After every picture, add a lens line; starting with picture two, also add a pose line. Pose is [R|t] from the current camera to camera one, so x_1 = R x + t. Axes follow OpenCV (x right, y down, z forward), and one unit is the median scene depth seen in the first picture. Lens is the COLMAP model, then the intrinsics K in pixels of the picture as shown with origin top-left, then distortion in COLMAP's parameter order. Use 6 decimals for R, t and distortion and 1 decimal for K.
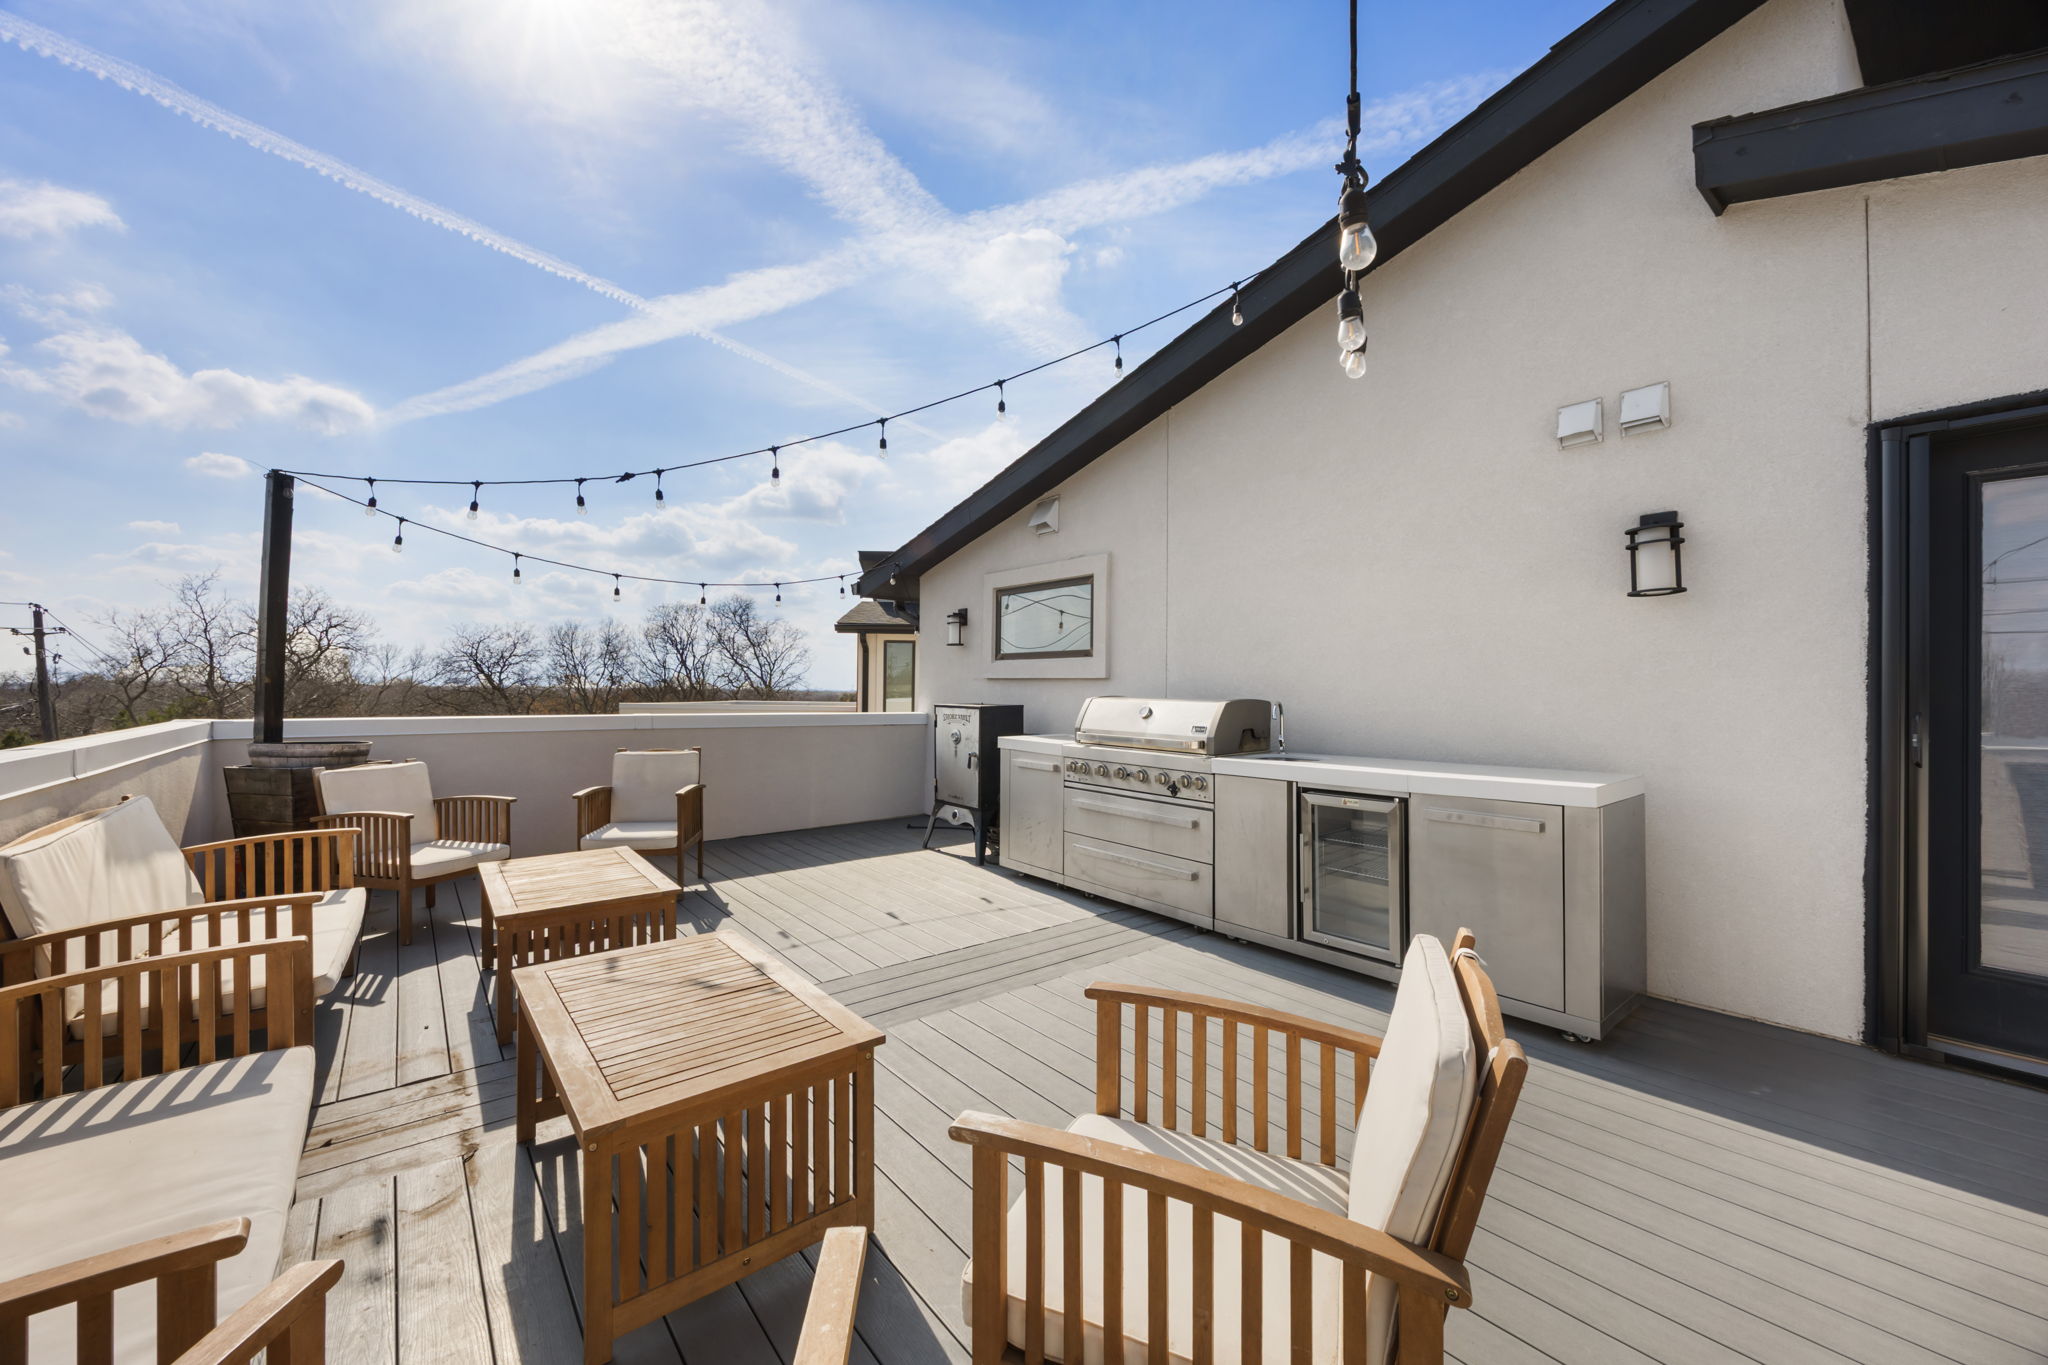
lens RADIAL K [[798.1, 0, 1026.7], [0, 798.1, 691.4], [0, 0, 1]] dist [-0.001648, -0.000093]
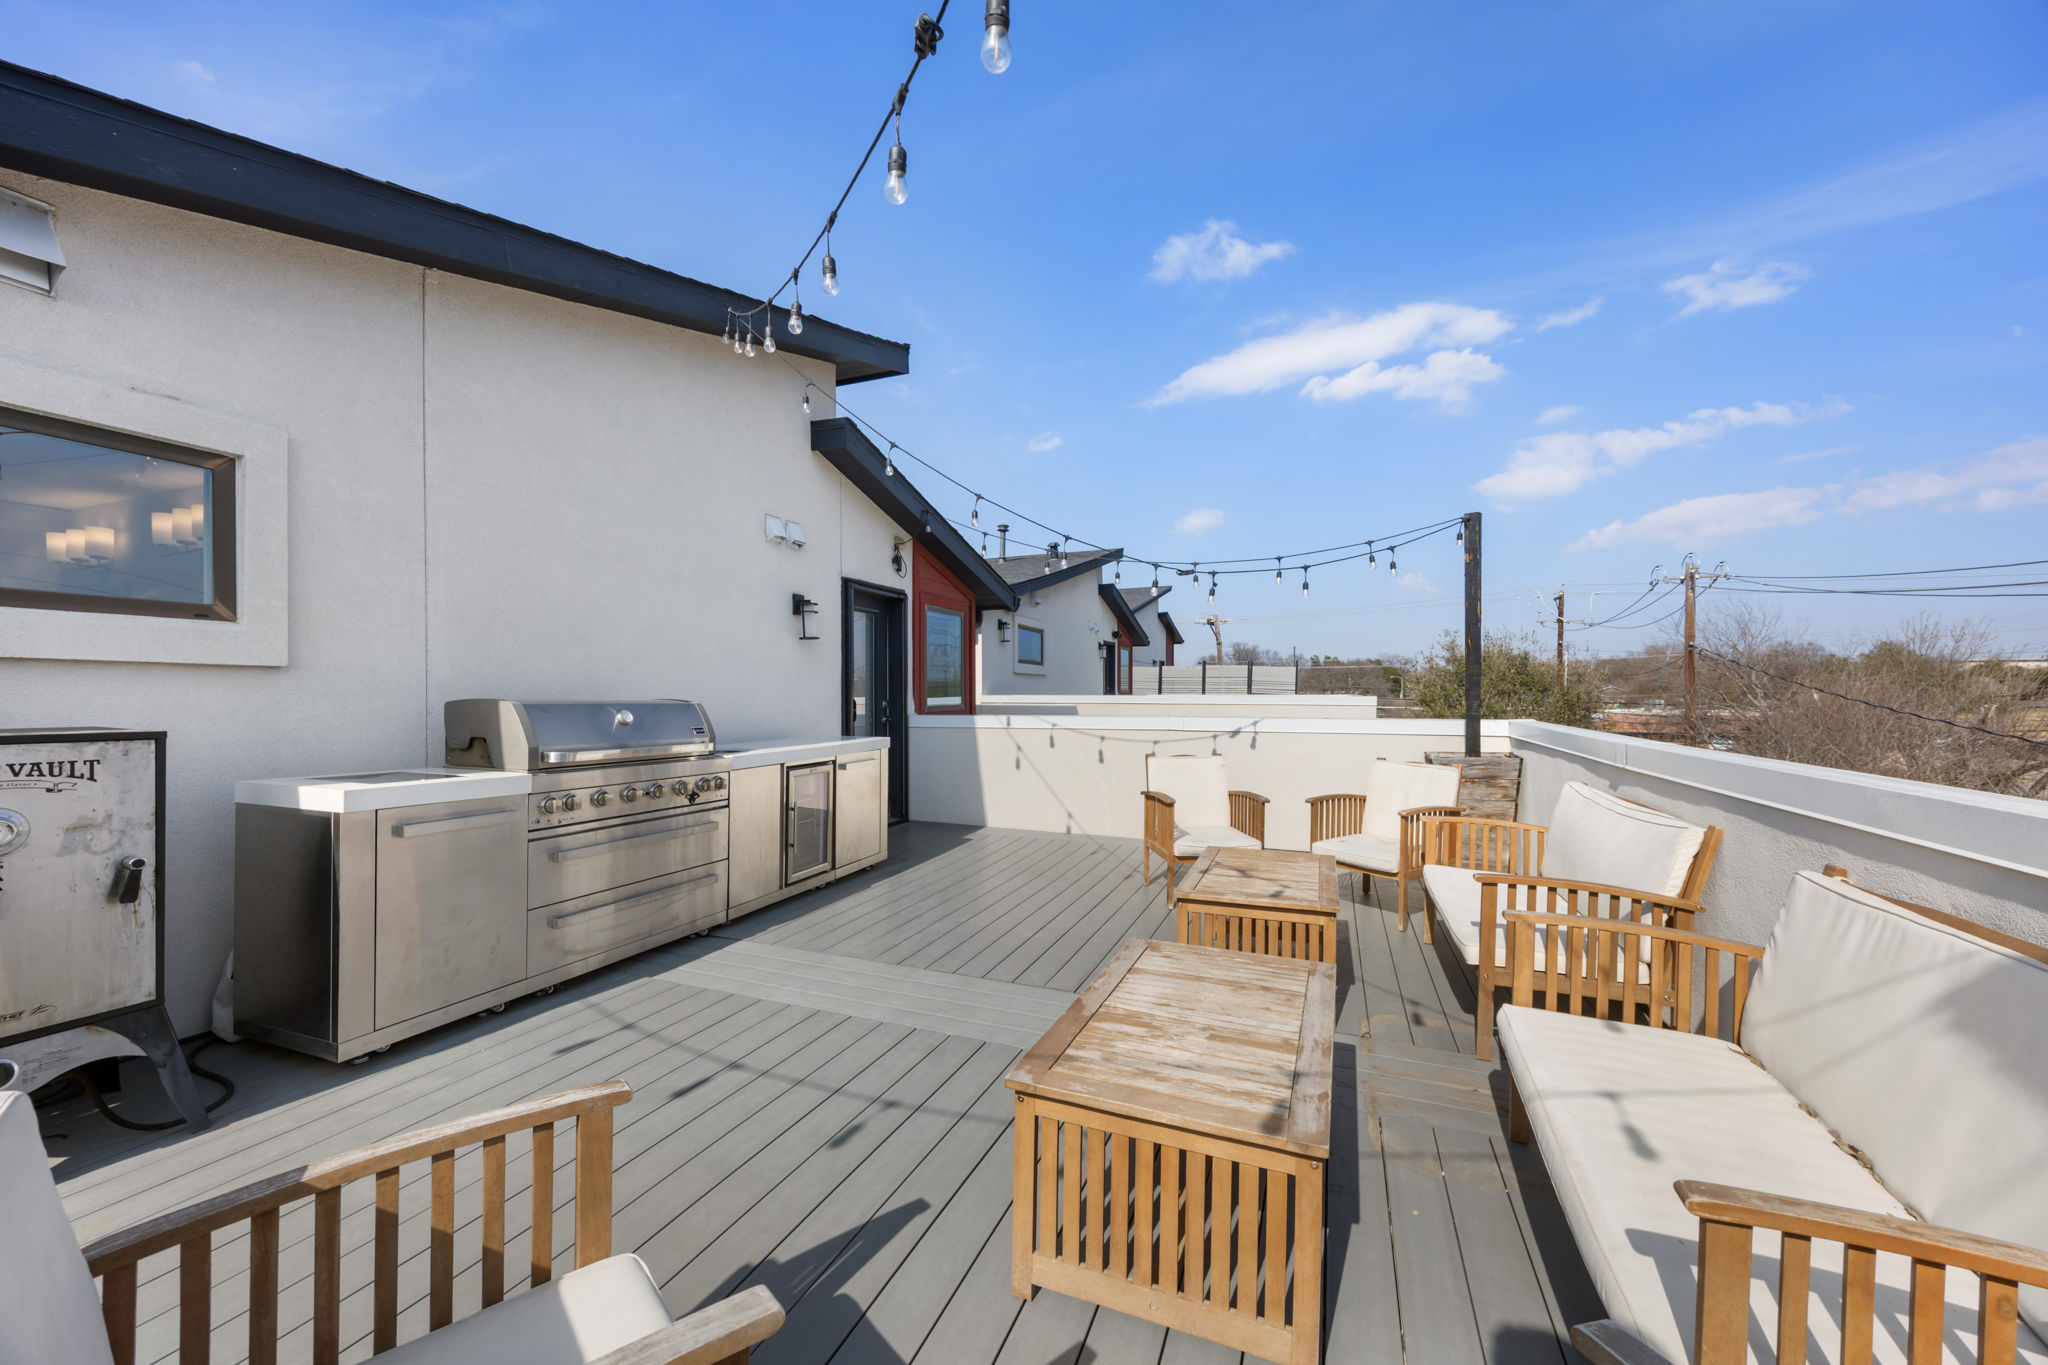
lens RADIAL K [[798.1, 0, 1020.8], [0, 798.1, 694.8], [0, 0, 1]] dist [-0.001648, -0.000093]
pose [[-0.506551, -0.007878, 0.862174, -0.718888], [-0.008504, 0.999955, 0.004141, -0.003000], [-0.862168, -0.005235, -0.506596, 1.007388]]
